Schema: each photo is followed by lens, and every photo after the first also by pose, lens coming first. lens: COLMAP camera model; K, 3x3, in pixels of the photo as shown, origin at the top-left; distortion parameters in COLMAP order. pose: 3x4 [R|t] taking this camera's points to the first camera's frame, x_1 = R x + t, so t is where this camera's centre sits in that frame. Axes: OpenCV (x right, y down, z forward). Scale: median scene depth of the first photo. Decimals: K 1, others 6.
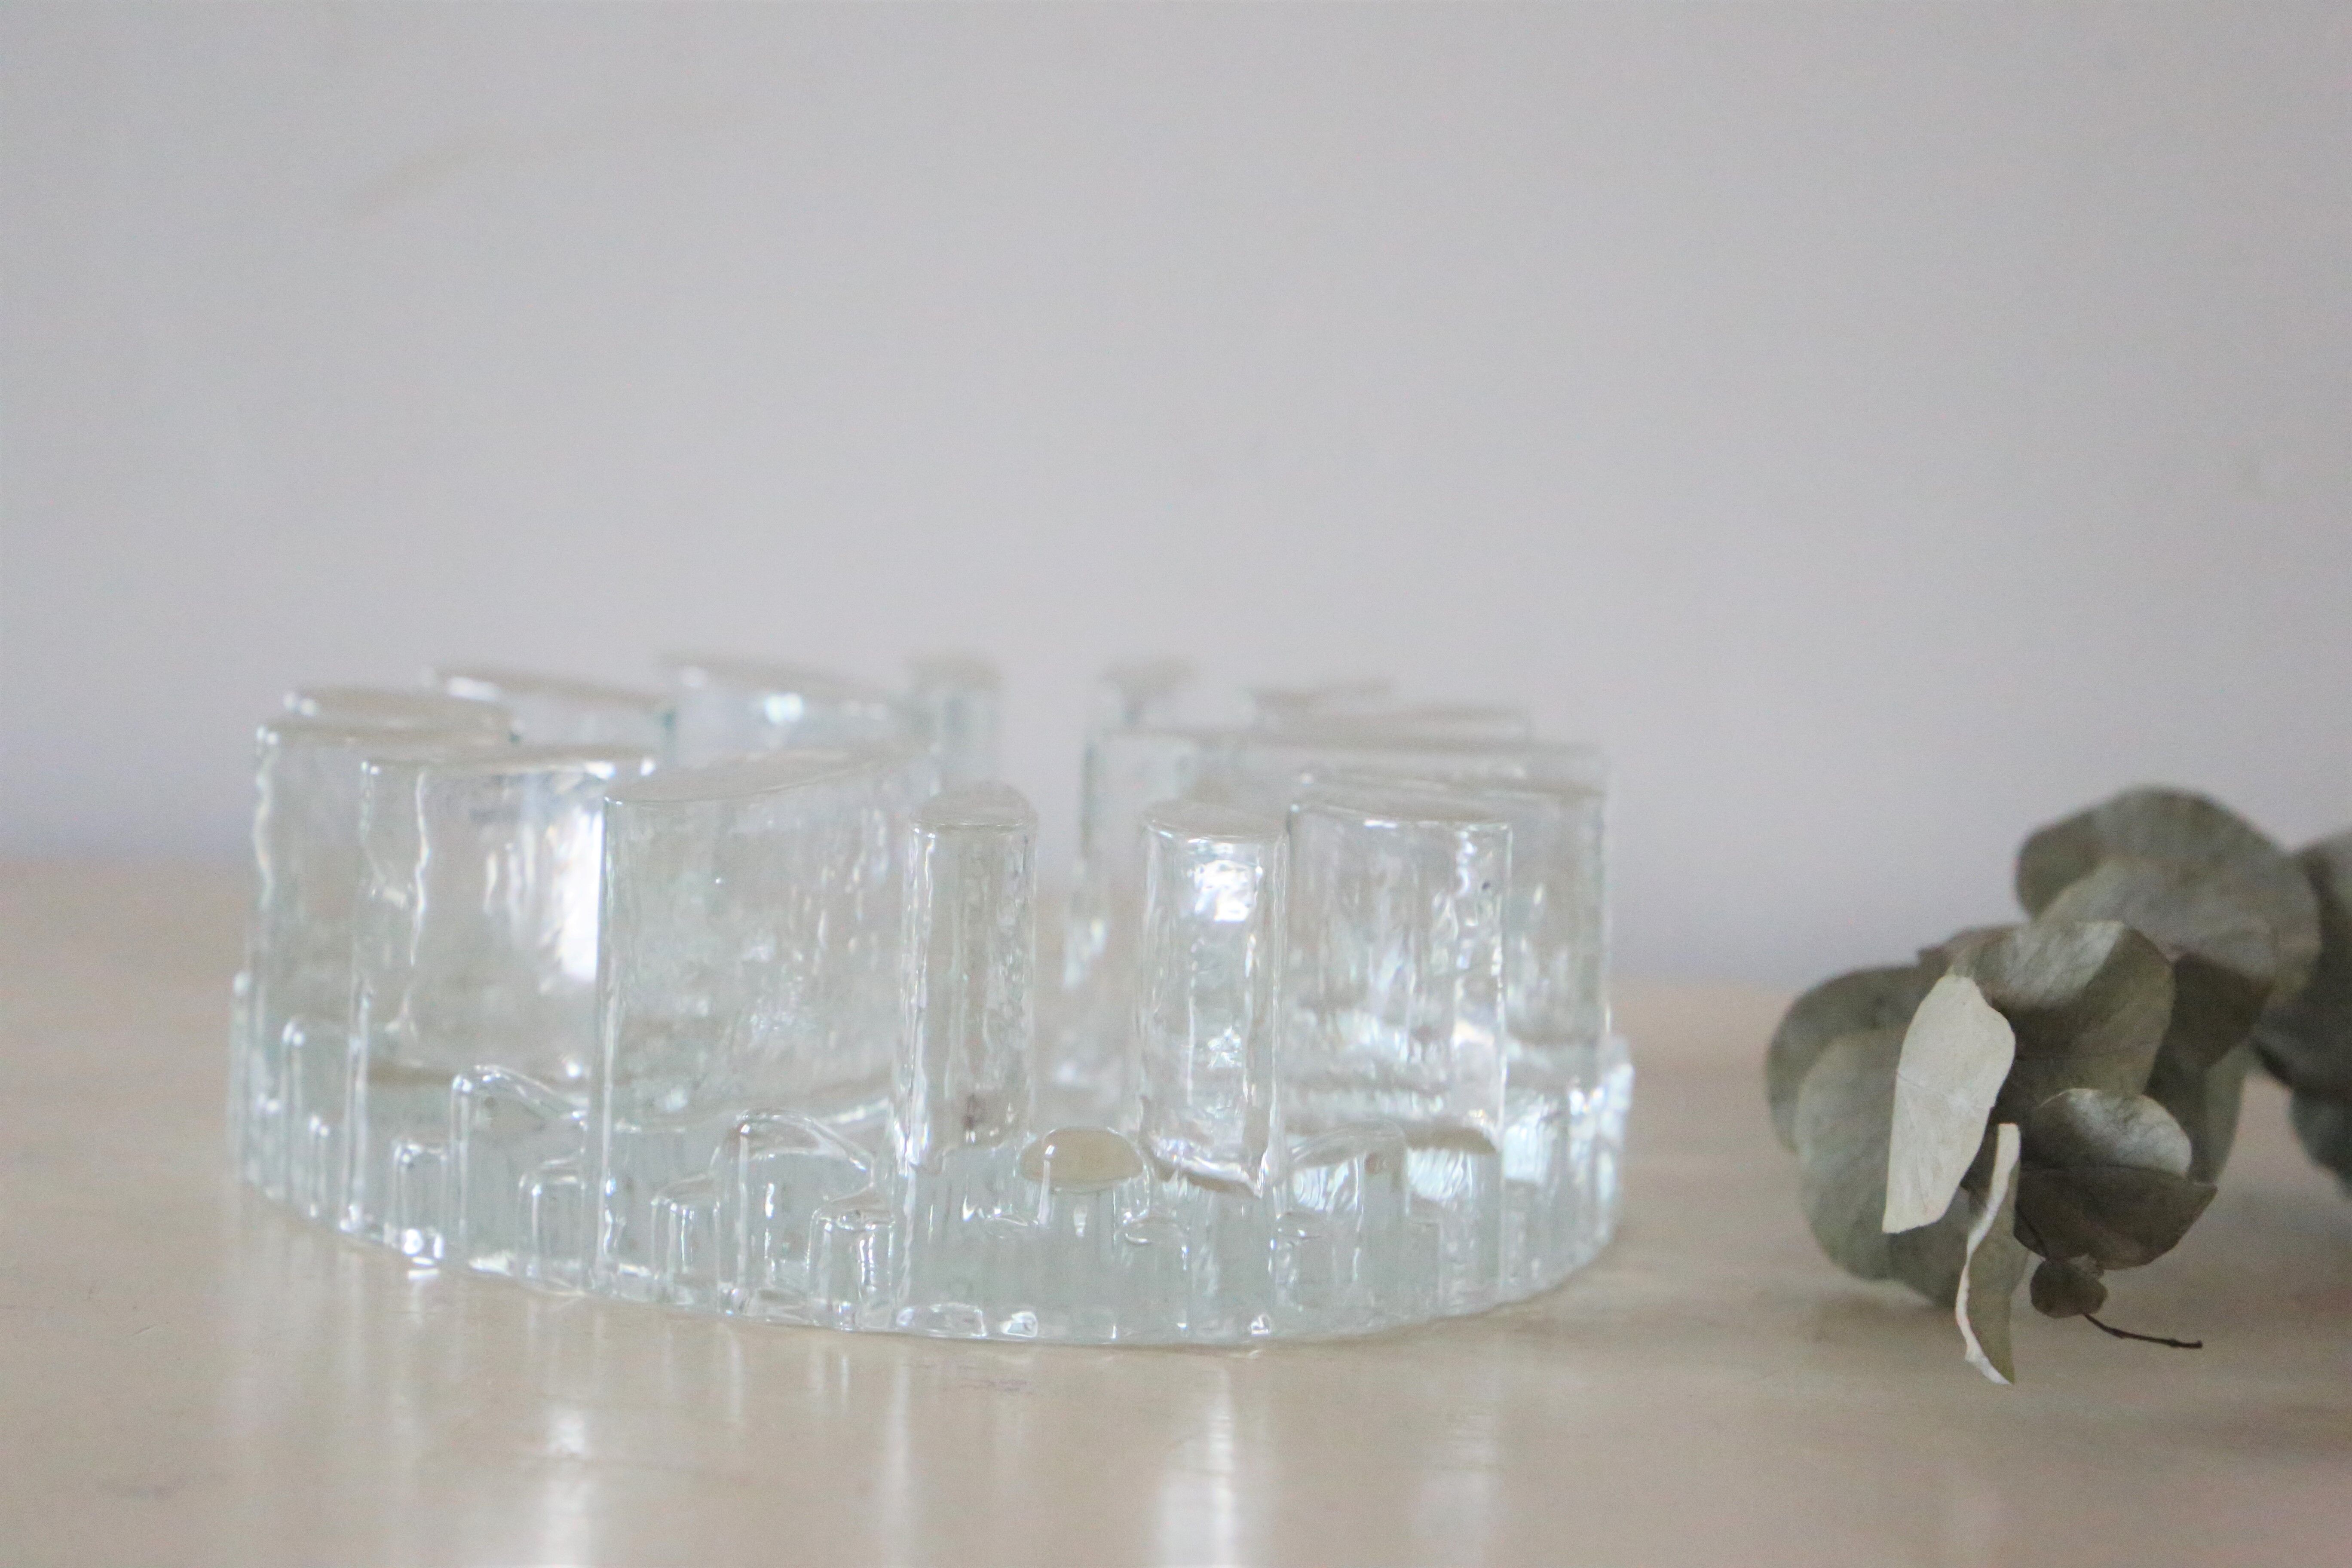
lens RADIAL K [[5106.9, 0, 1176.0], [0, 5106.9, 784.0], [0, 0, 1]] dist [0.251887, 0.084792]
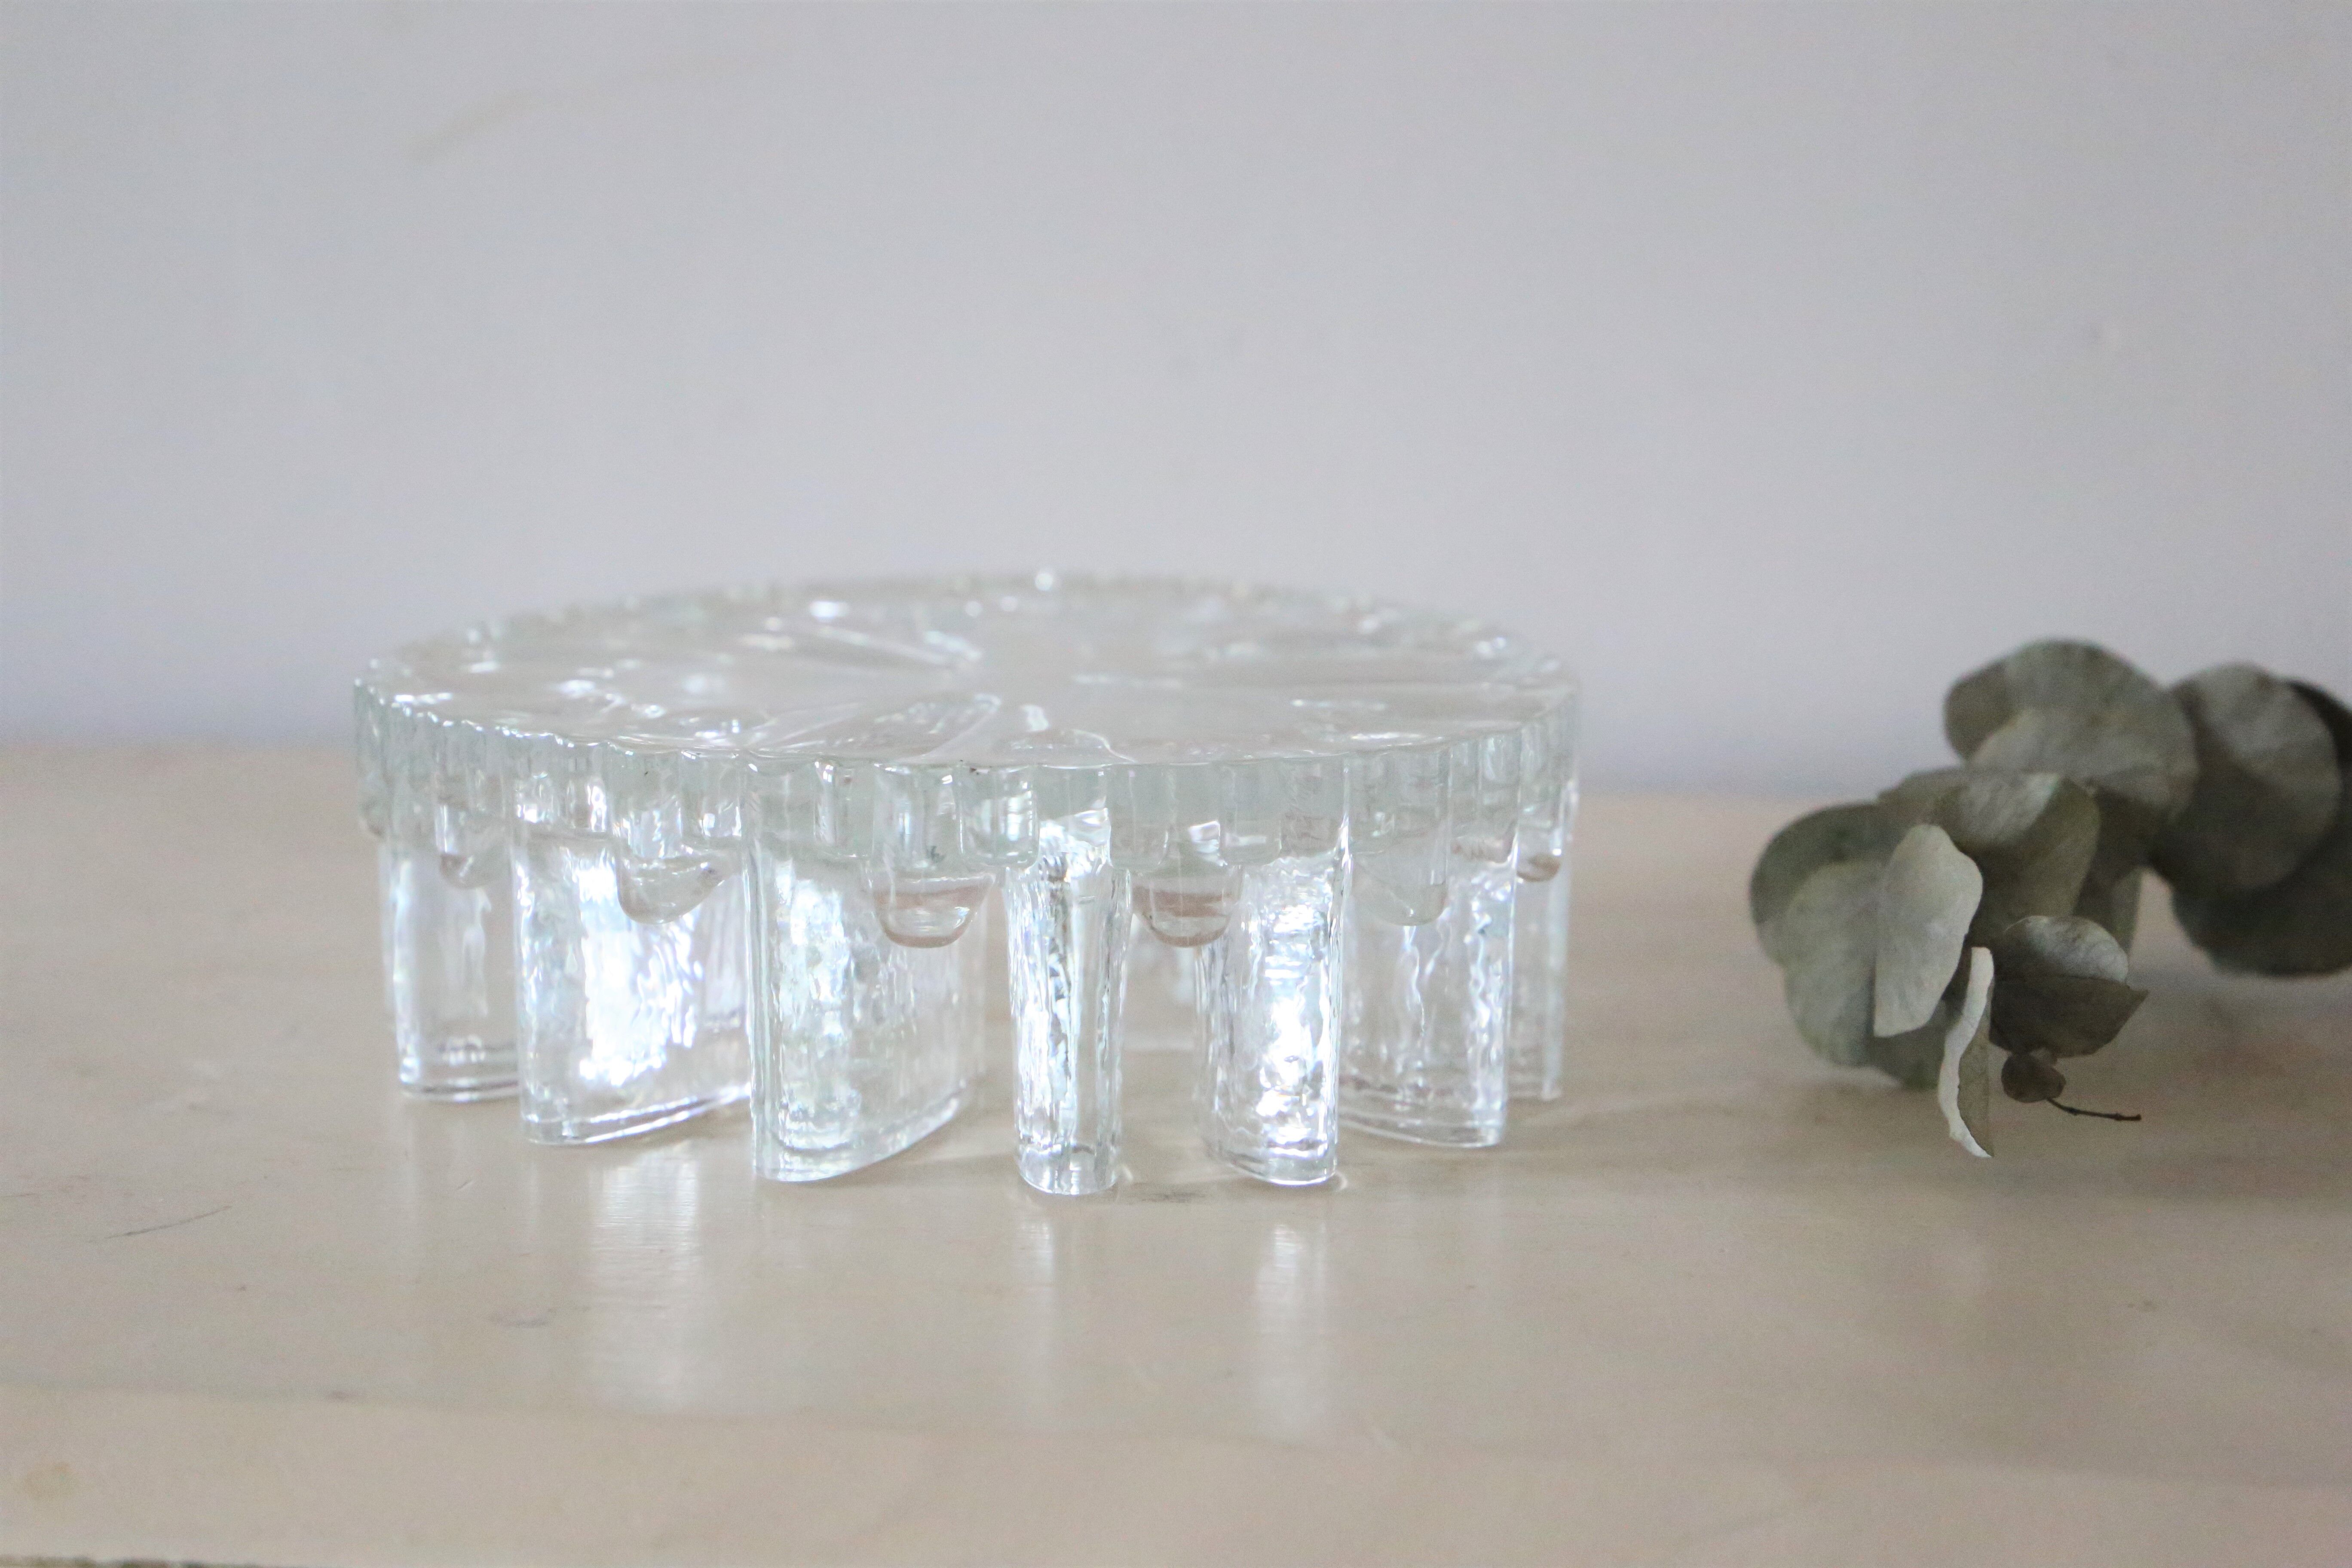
lens RADIAL K [[5106.9, 0, 1176.0], [0, 5106.9, 784.0], [0, 0, 1]] dist [0.251887, 0.084792]
pose [[0.997371, -0.044127, 0.057477, -0.095476], [0.040642, 0.997343, 0.060456, -0.053046], [-0.059992, -0.057961, 0.996515, -0.205559]]
